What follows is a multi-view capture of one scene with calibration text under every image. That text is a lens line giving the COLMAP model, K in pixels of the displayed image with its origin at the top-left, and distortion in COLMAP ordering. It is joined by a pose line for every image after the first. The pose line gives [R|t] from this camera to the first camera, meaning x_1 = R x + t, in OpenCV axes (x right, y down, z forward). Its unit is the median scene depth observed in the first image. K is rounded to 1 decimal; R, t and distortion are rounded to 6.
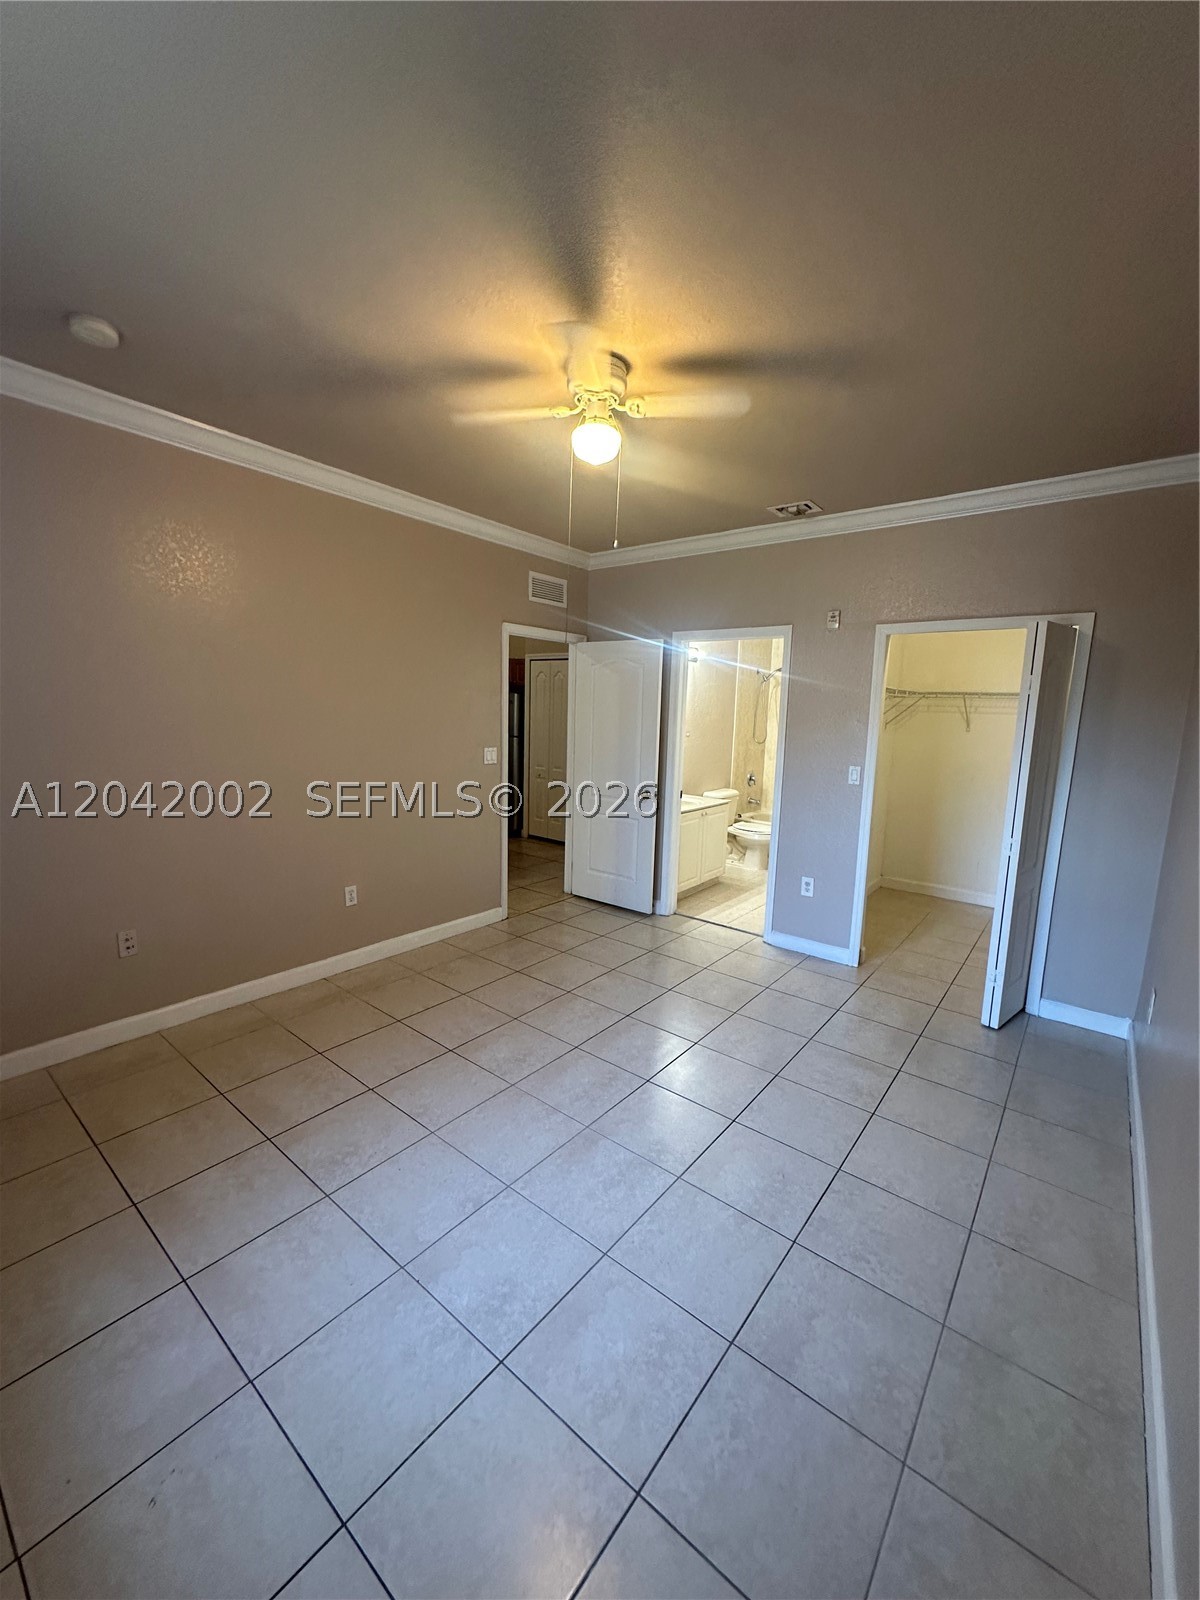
lens RADIAL K [[638.6, 0, 600.0], [0, 638.6, 800.0], [0, 0, 1]] dist [-0.007301, 0.001499]
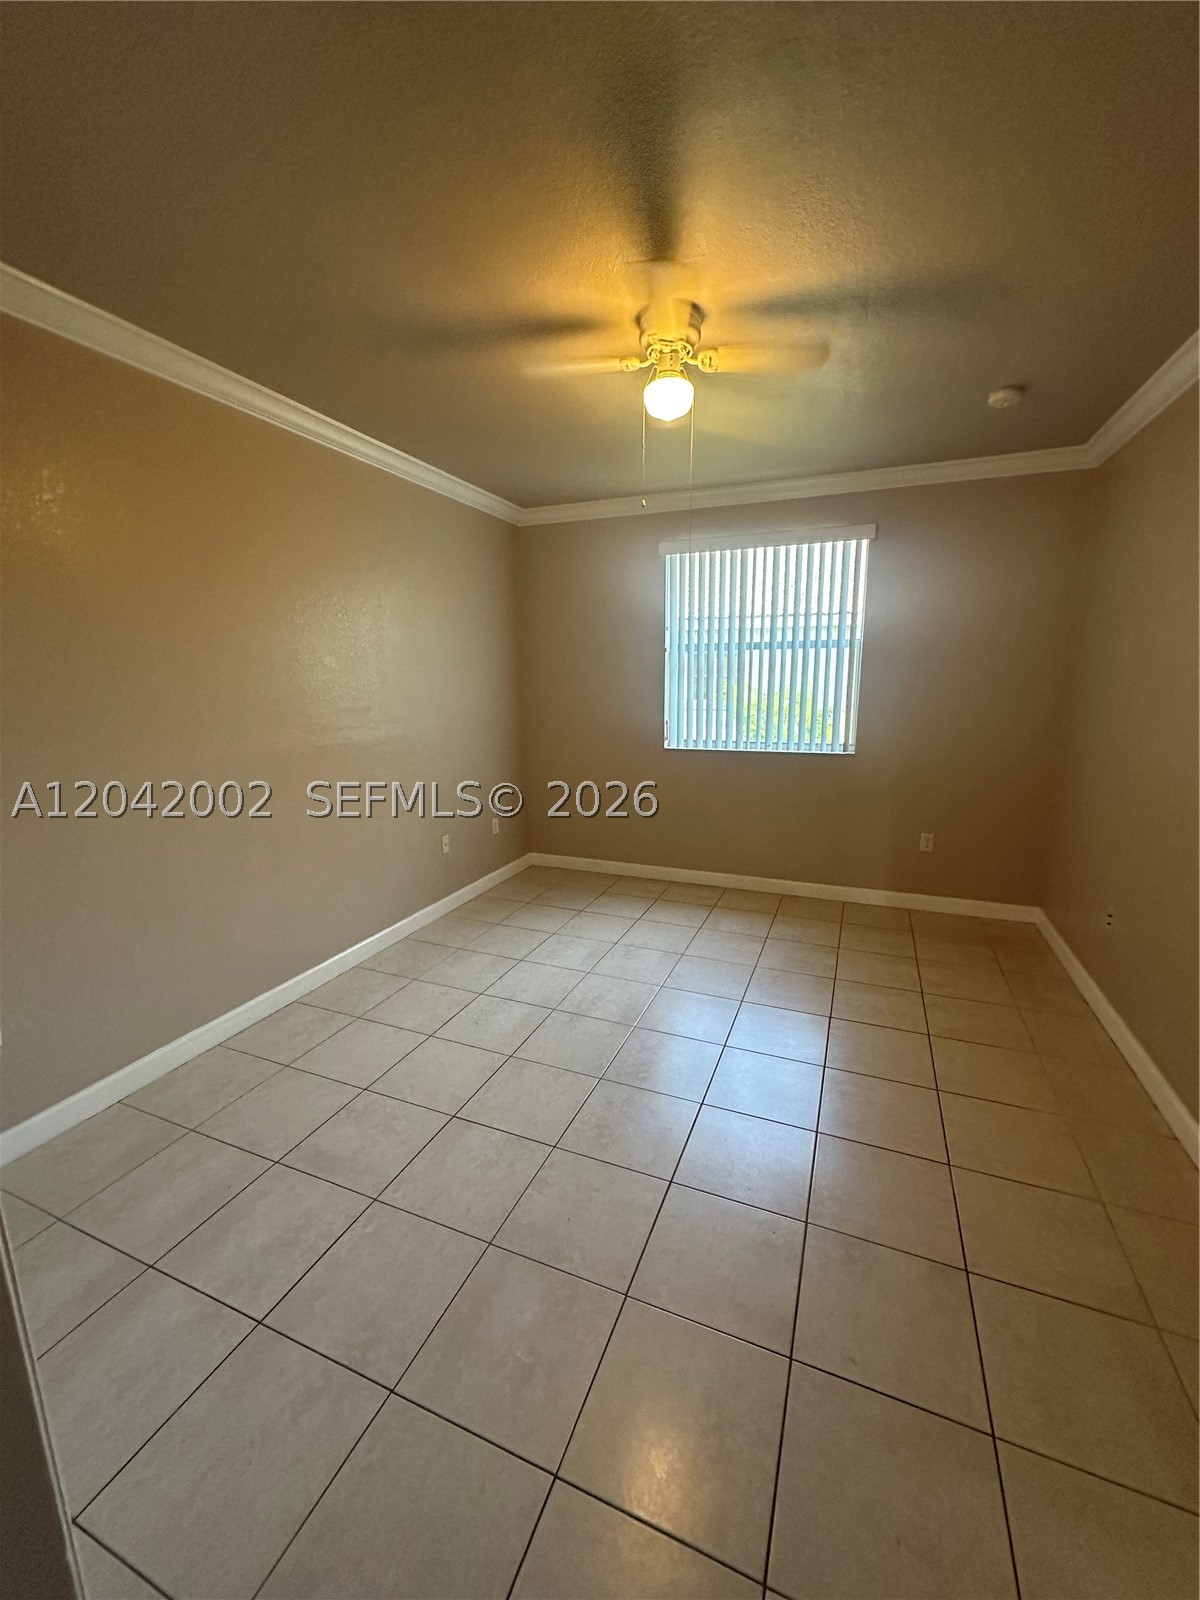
lens RADIAL K [[638.6, 0, 600.0], [0, 638.6, 800.0], [0, 0, 1]] dist [-0.007301, 0.001499]
pose [[-0.958614, 0.033172, -0.282771, 0.414779], [-0.060413, 0.946874, 0.315880, -0.295922], [0.278227, 0.319890, -0.905682, 2.182885]]
